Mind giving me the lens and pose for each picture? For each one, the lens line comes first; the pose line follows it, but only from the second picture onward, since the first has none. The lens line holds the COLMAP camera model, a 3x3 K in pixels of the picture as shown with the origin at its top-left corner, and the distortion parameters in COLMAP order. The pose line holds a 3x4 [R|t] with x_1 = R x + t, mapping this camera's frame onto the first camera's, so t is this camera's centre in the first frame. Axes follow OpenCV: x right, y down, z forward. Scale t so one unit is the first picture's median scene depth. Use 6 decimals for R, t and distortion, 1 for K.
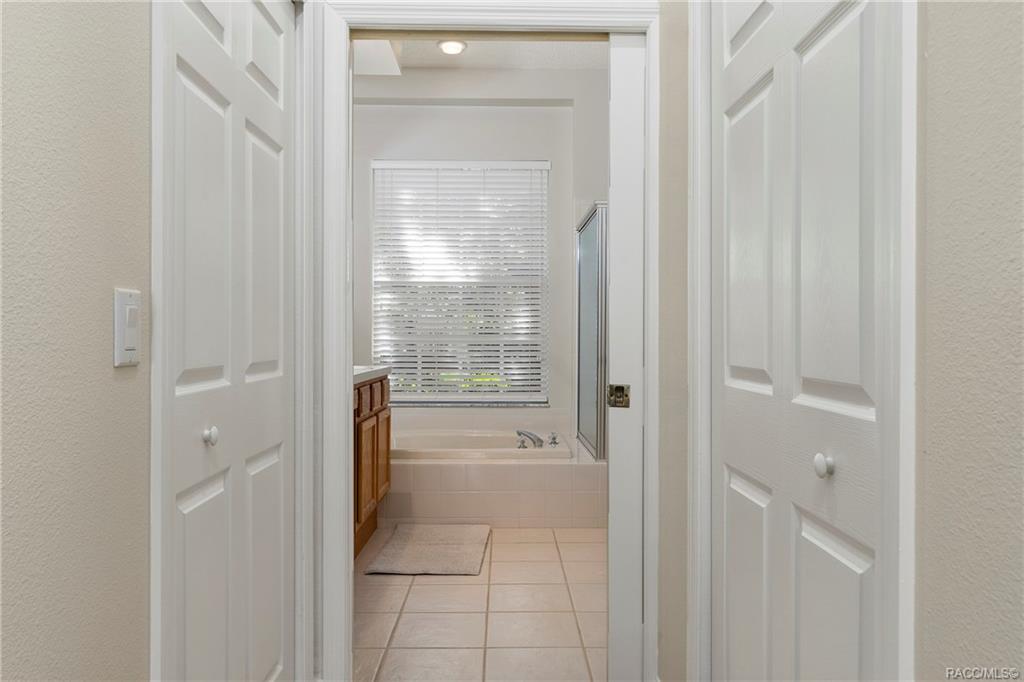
lens RADIAL K [[737.4, 0, 512.4], [0, 737.4, 339.2], [0, 0, 1]] dist [-0.000800, -0.000122]
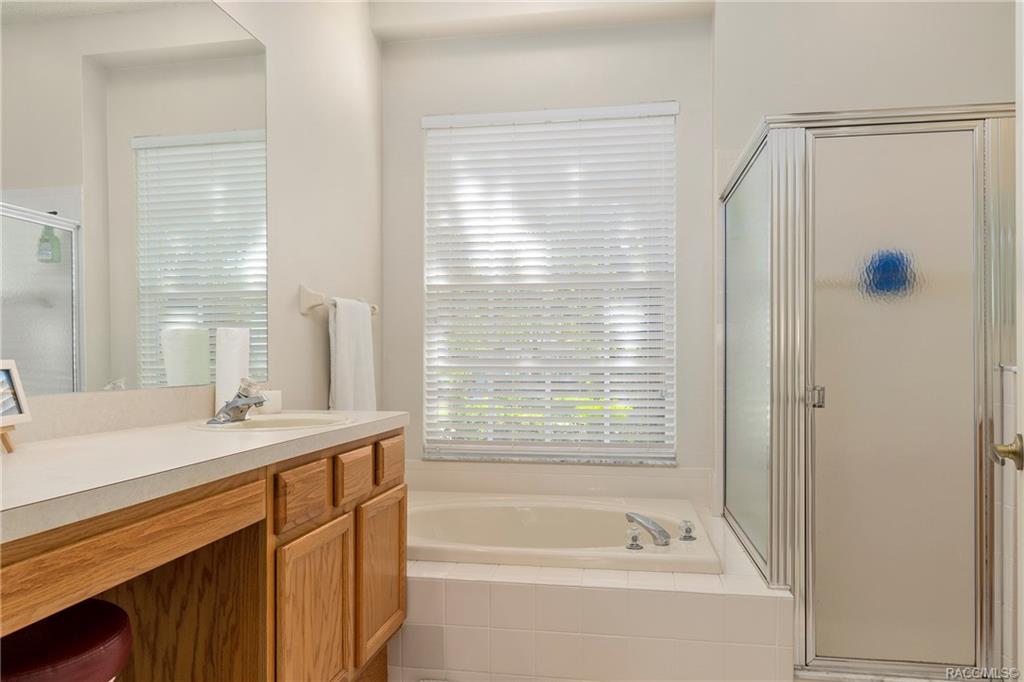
lens RADIAL K [[696.8, 0, 512.6], [0, 696.8, 347.8], [0, 0, 1]] dist [0.011320, 0.003822]
pose [[0.984484, -0.004537, -0.175413, 0.015622], [0.000904, 0.999784, -0.020782, -0.003685], [0.175470, 0.020301, 0.984276, 0.408033]]
